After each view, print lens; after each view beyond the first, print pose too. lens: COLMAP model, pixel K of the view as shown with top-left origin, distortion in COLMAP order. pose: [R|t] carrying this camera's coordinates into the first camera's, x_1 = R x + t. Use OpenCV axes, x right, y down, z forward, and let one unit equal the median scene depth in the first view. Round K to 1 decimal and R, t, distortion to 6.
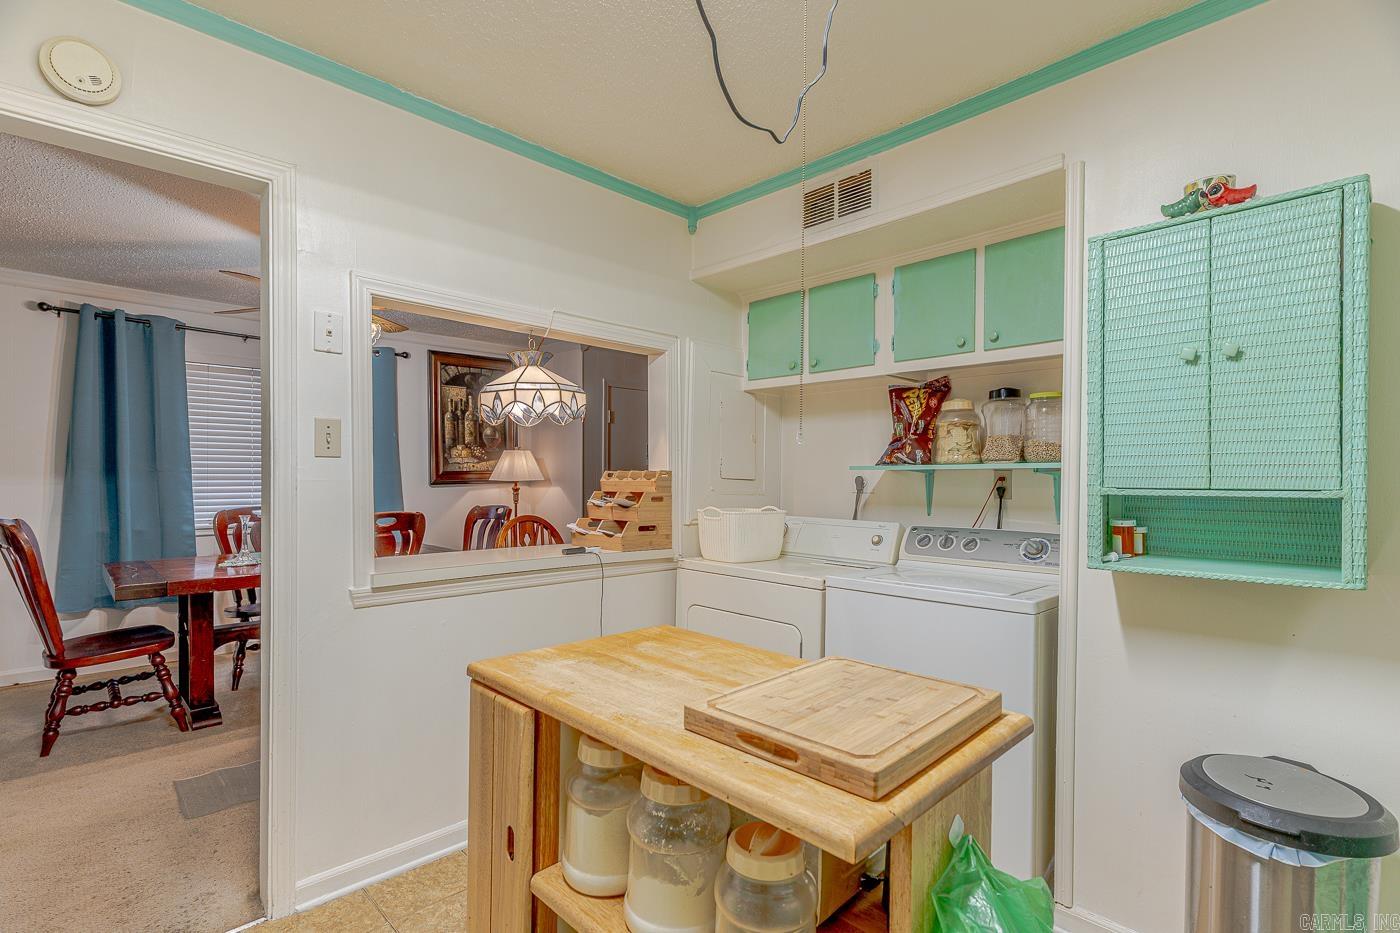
lens RADIAL K [[668.1, 0, 691.8], [0, 668.1, 471.9], [0, 0, 1]] dist [0.000351, 0.002270]
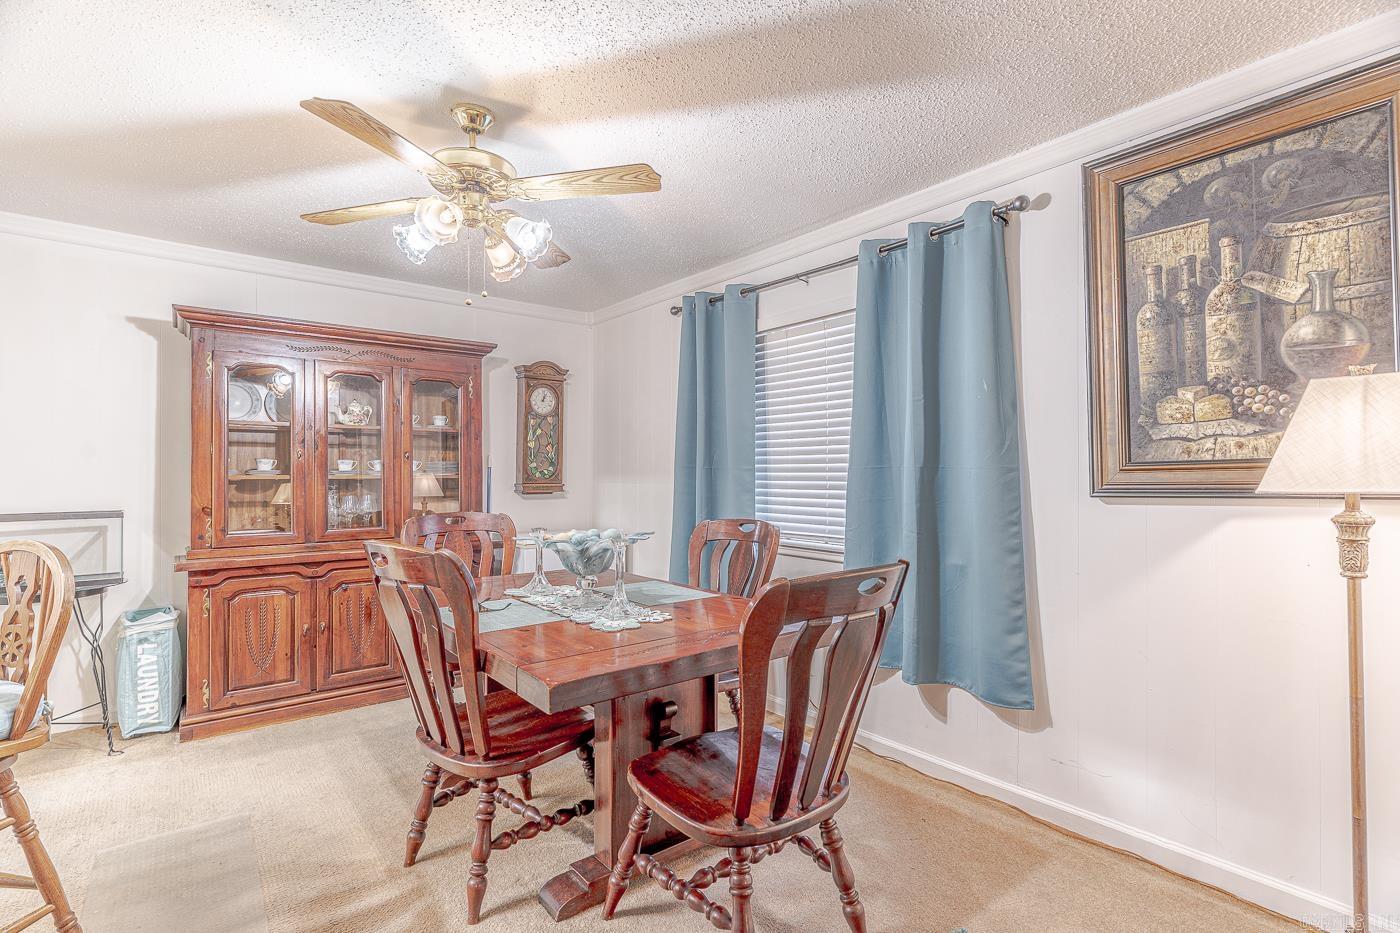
lens RADIAL K [[668.1, 0, 703.6], [0, 668.1, 469.7], [0, 0, 1]] dist [0.000351, 0.002270]
pose [[-0.096790, -0.008928, -0.995265, 0.030755], [0.004064, 0.999948, -0.009365, 0.005733], [0.995297, -0.004951, -0.096748, 0.779455]]
